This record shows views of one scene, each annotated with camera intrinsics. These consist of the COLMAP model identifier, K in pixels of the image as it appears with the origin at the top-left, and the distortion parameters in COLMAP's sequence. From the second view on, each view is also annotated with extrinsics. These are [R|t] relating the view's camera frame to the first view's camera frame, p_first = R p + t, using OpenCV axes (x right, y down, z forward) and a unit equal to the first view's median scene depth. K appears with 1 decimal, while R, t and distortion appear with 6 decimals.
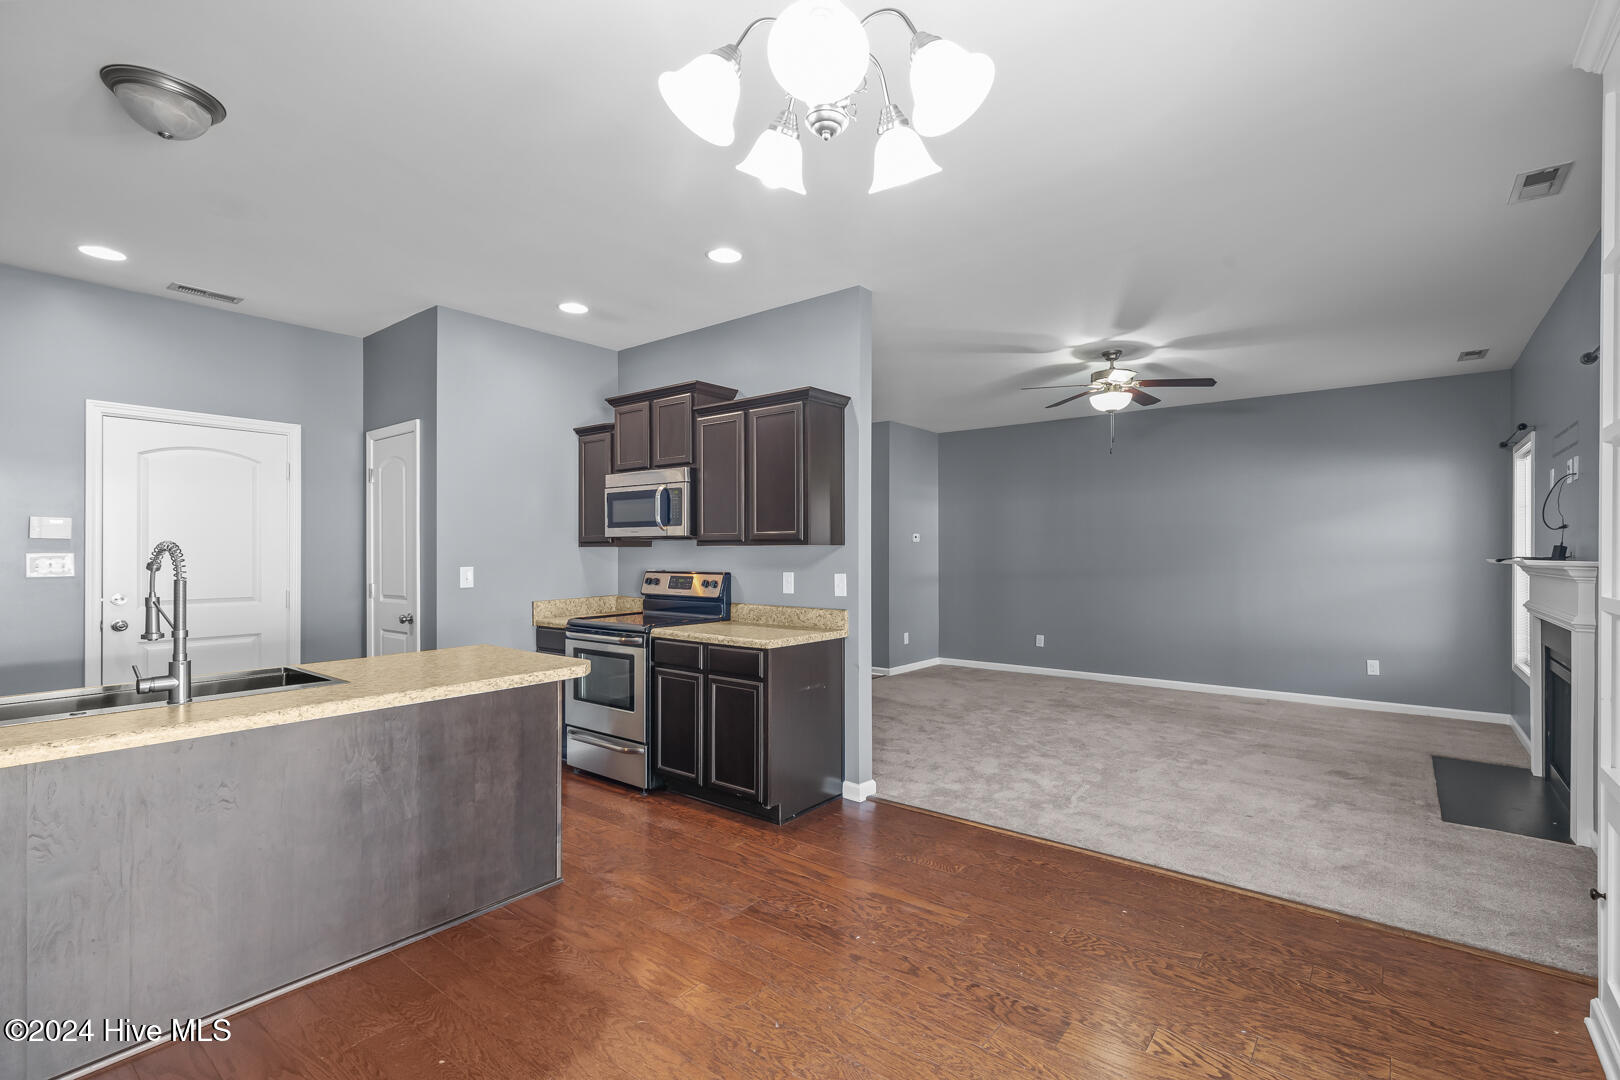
lens RADIAL K [[737.5, 0, 821.9], [0, 737.5, 546.7], [0, 0, 1]] dist [0.006297, -0.001557]
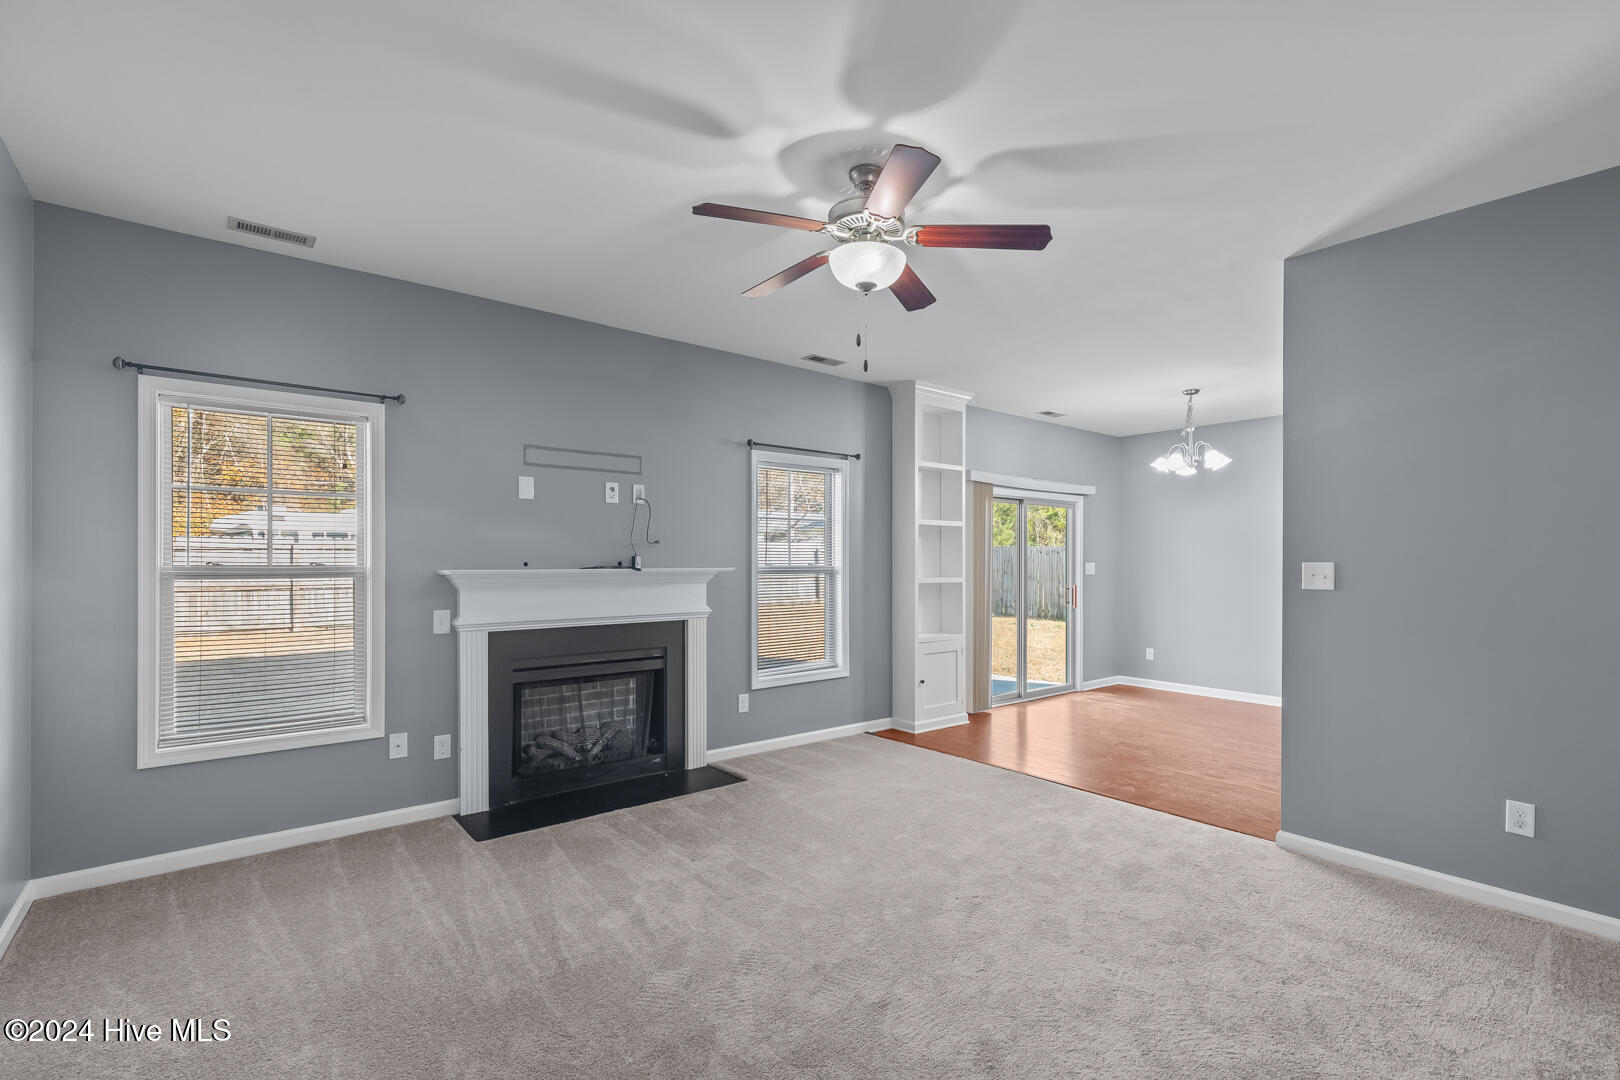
lens RADIAL K [[737.5, 0, 839.2], [0, 737.5, 559.6], [0, 0, 1]] dist [0.006297, -0.001557]
pose [[-0.979257, -0.007887, 0.202469, 0.383263], [-0.009183, 0.999943, -0.005462, 0.006823], [-0.202414, -0.007208, -0.979274, 1.875494]]
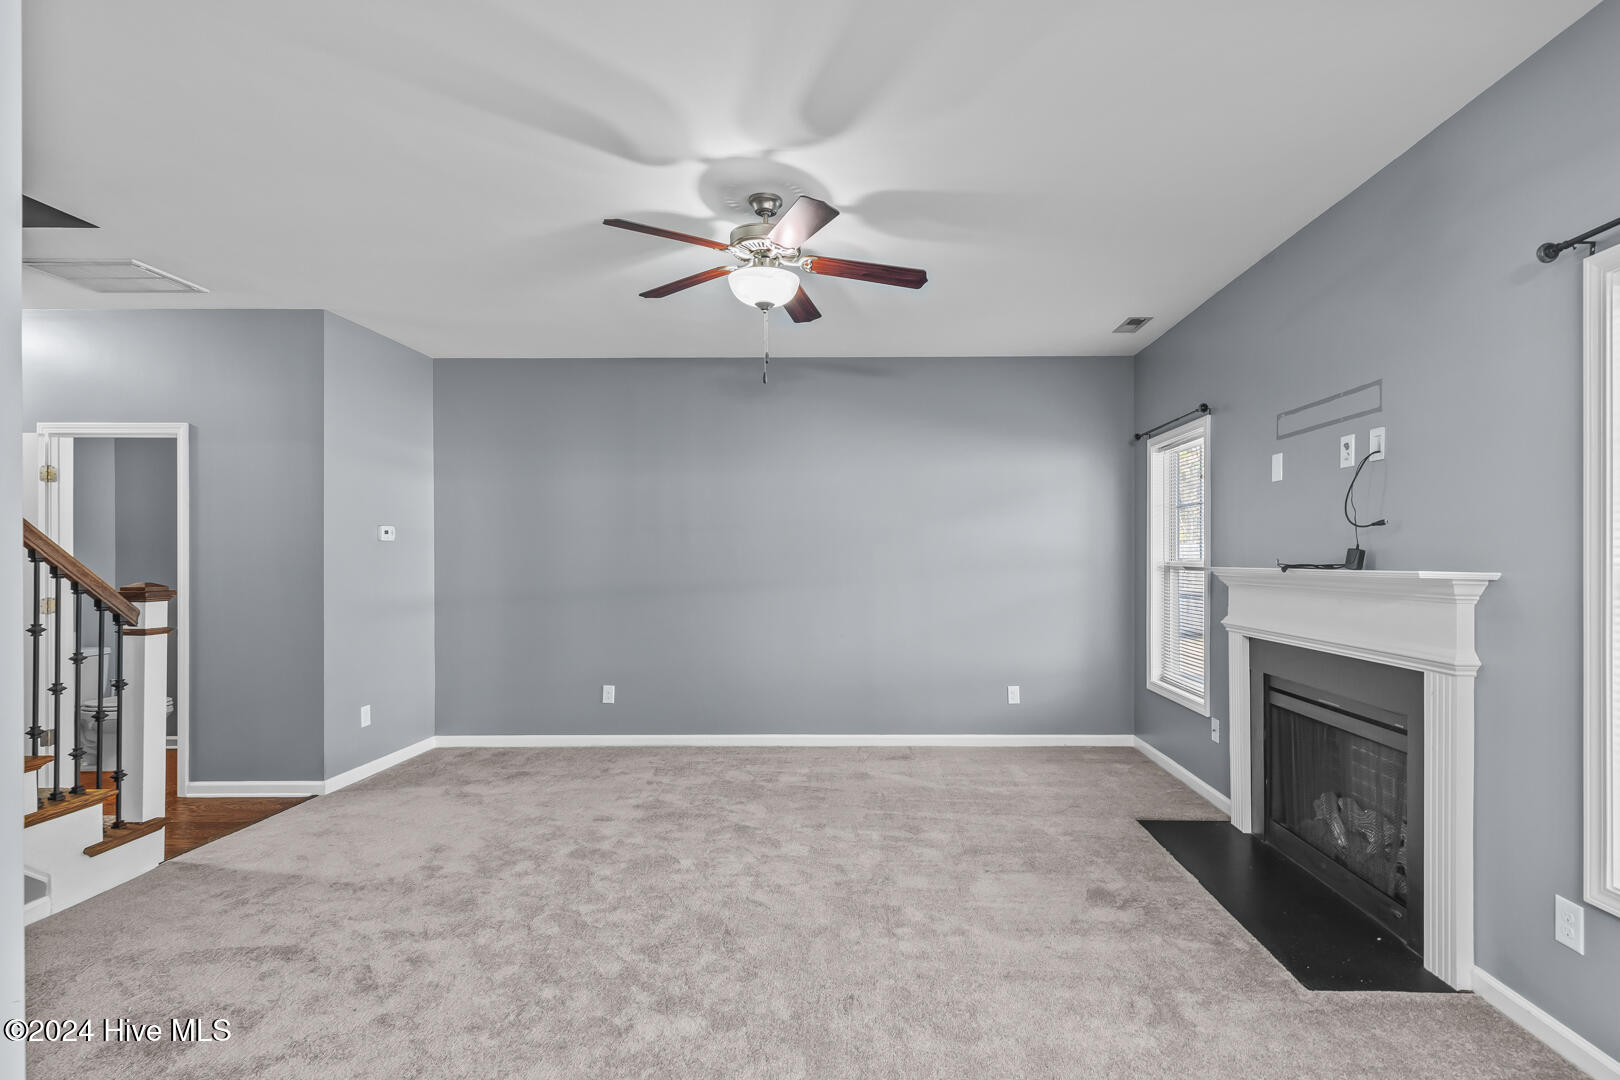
lens RADIAL K [[737.5, 0, 843.6], [0, 737.5, 557.7], [0, 0, 1]] dist [0.006297, -0.001557]
pose [[0.802175, -0.004313, 0.597074, 0.136101], [-0.001297, 0.999959, 0.008966, 0.001333], [-0.597088, -0.007967, 0.802136, 0.658567]]
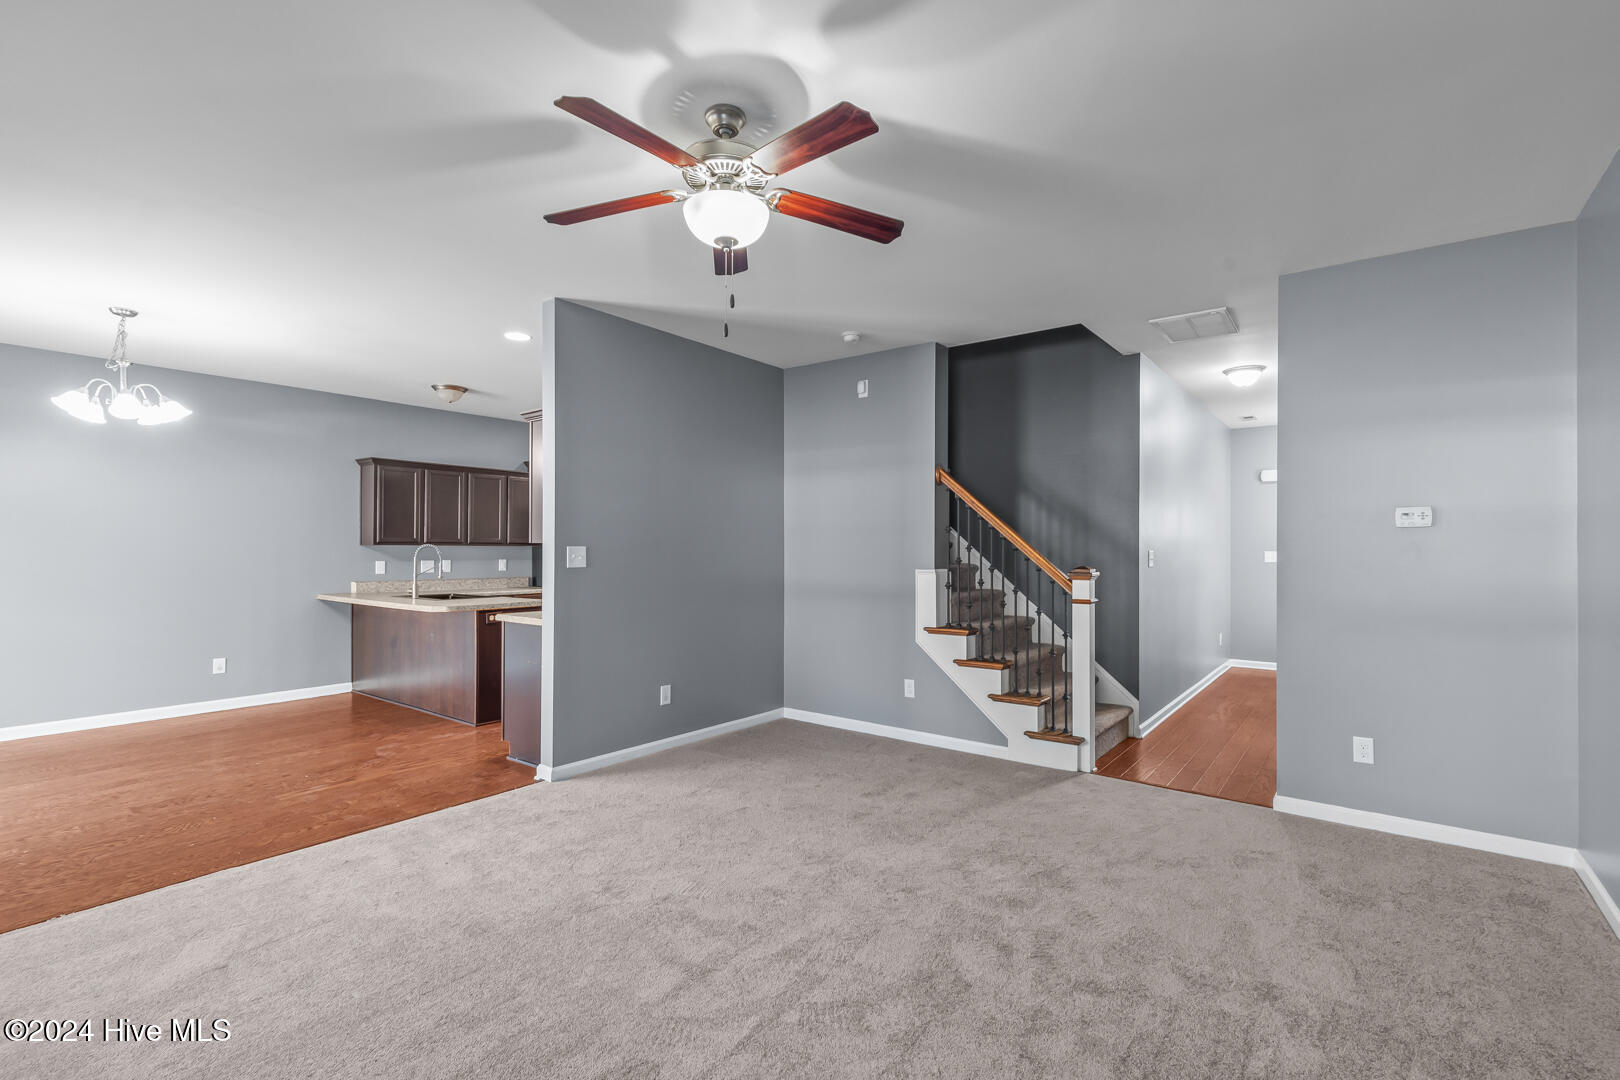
lens RADIAL K [[737.5, 0, 833.6], [0, 737.5, 544.9], [0, 0, 1]] dist [0.006297, -0.001557]
pose [[0.009040, -0.005154, -0.999946, 1.062779], [0.003682, 0.999980, -0.005121, 0.008435], [0.999952, -0.003635, 0.009059, 1.328114]]
